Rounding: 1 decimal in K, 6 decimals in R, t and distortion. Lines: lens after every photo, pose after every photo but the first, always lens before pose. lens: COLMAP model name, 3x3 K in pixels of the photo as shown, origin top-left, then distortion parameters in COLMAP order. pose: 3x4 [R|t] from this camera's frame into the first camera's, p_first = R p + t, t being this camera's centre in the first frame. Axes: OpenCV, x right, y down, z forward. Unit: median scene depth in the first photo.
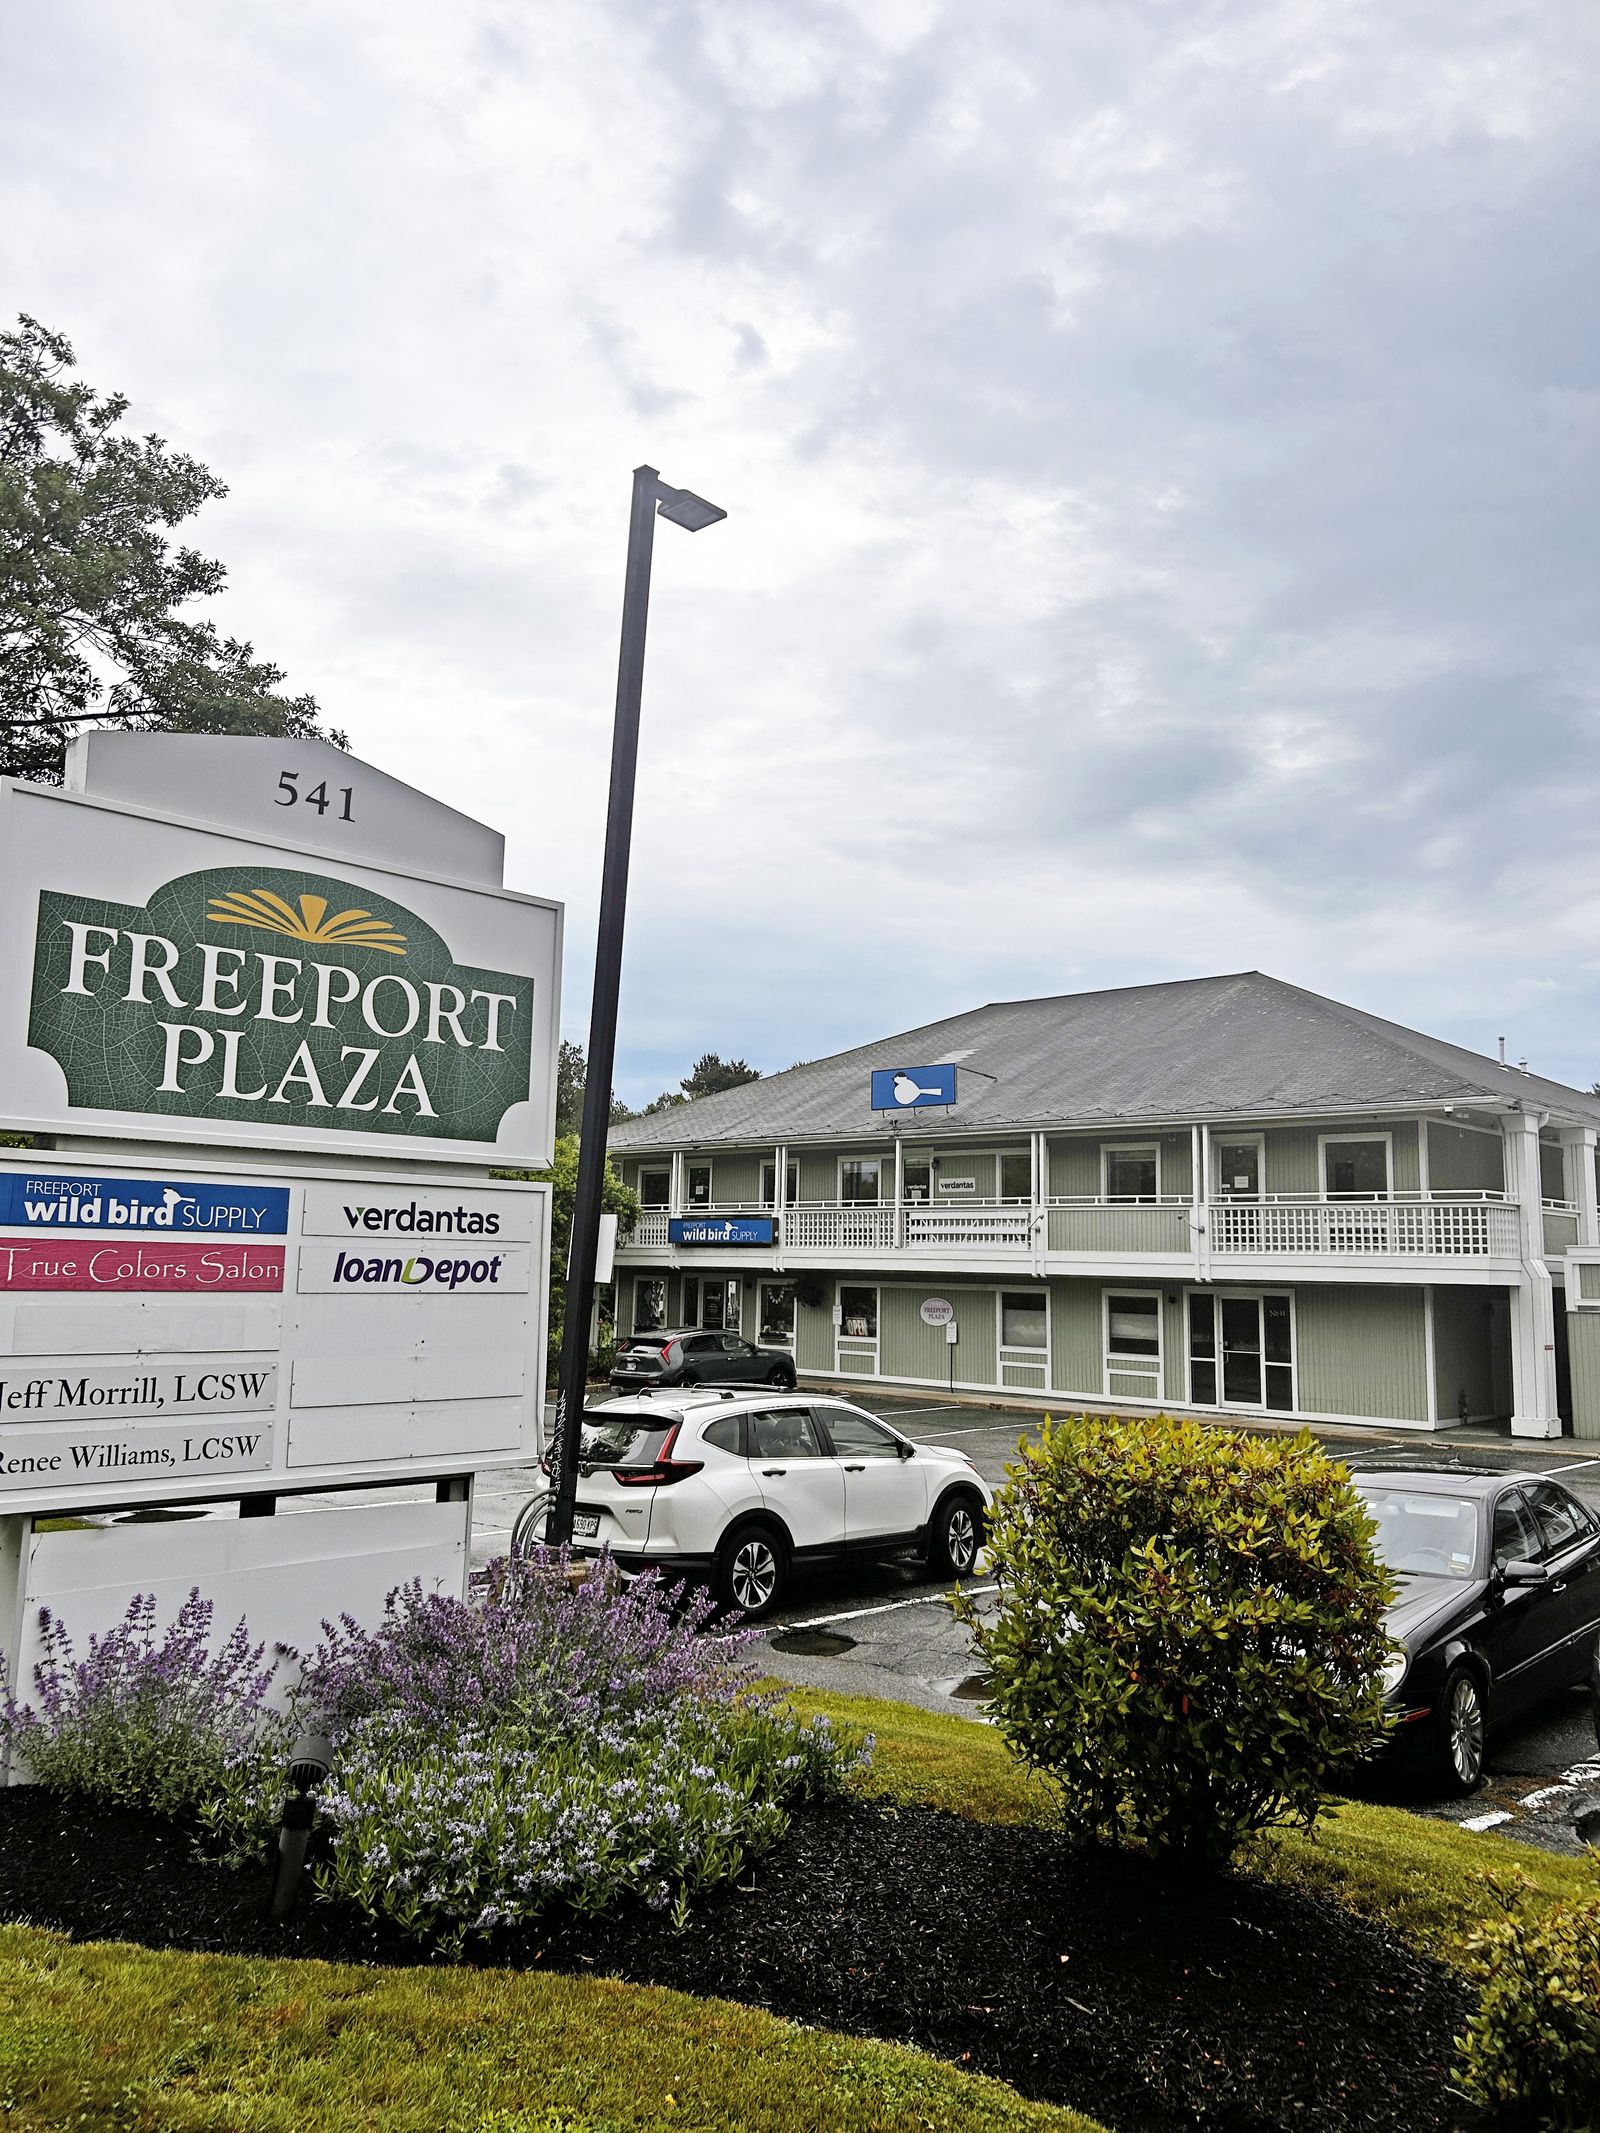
lens RADIAL K [[1608.3, 0, 800.0], [0, 1608.3, 1066.5], [0, 0, 1]] dist [0.224938, -0.430393]
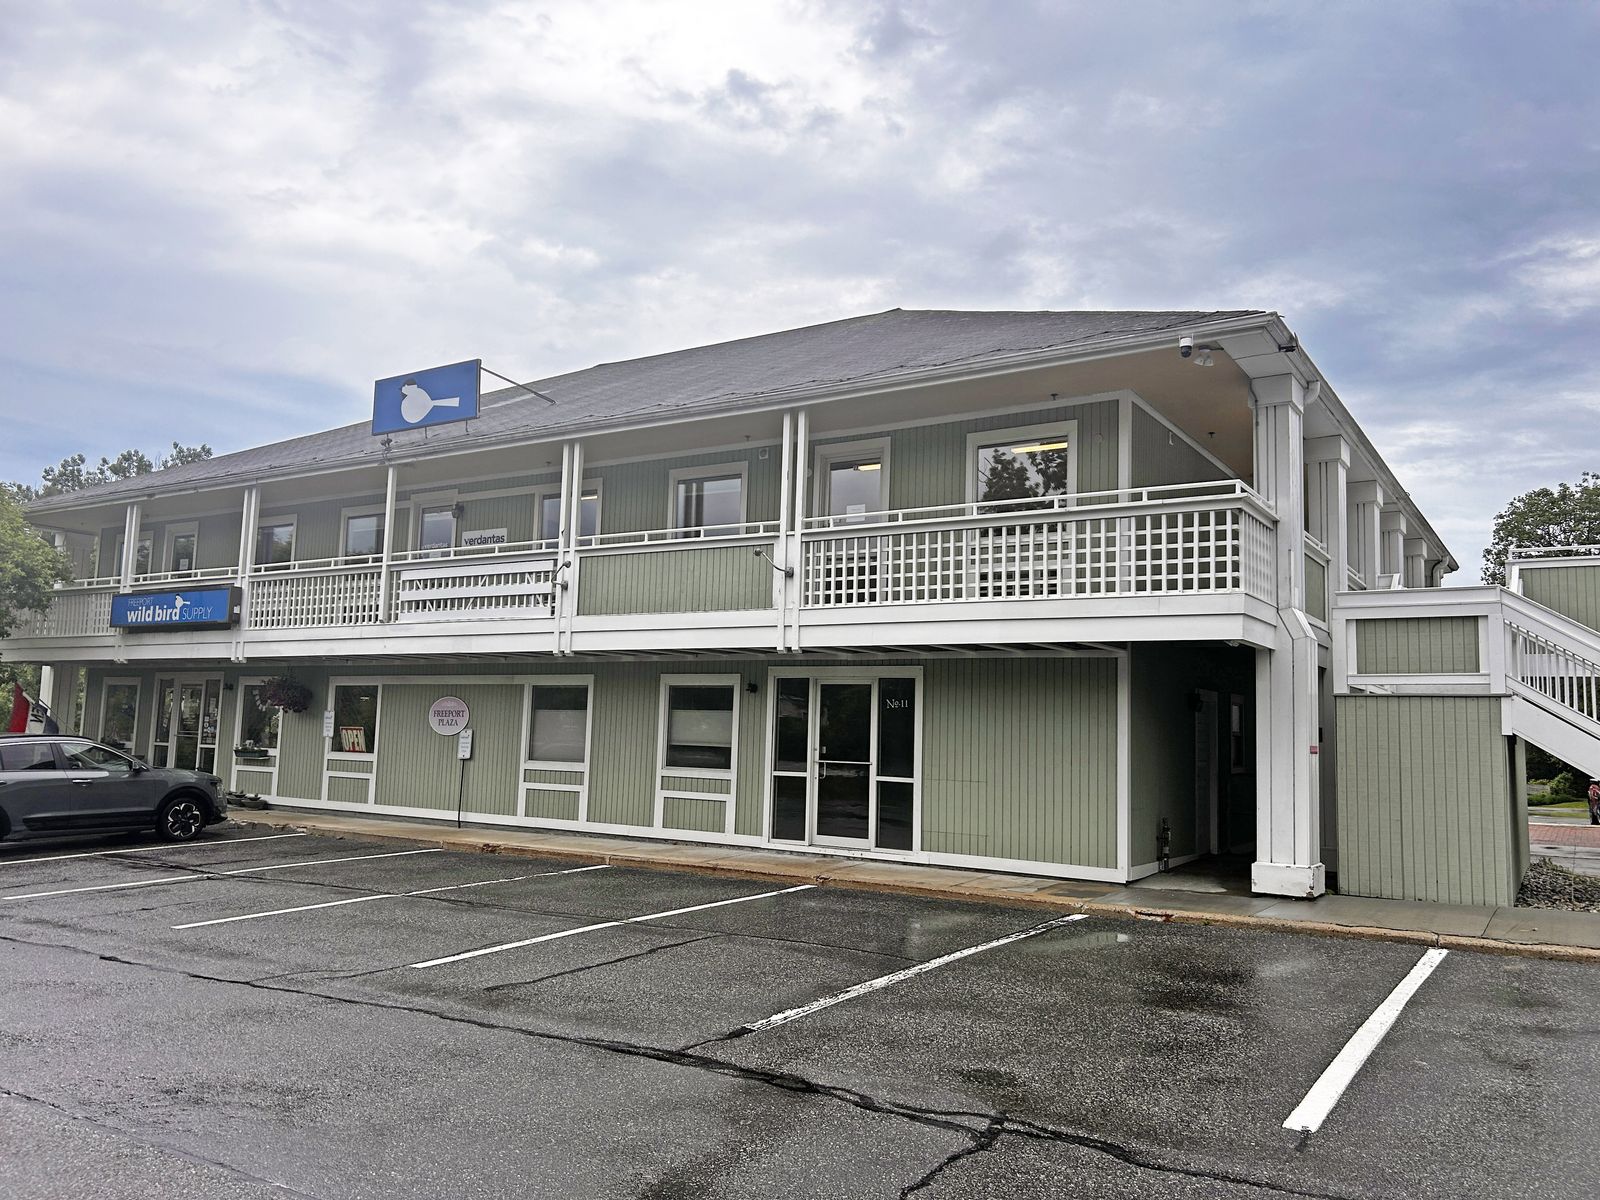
lens RADIAL K [[1206.4, 0, 800.0], [0, 1206.4, 600.0], [0, 0, 1]] dist [0.224938, -0.430393]
pose [[0.982755, 0.025740, 0.183113, 0.151964], [-0.031128, 0.999161, 0.026610, 0.091085], [-0.182274, -0.031851, 0.982732, 0.494860]]
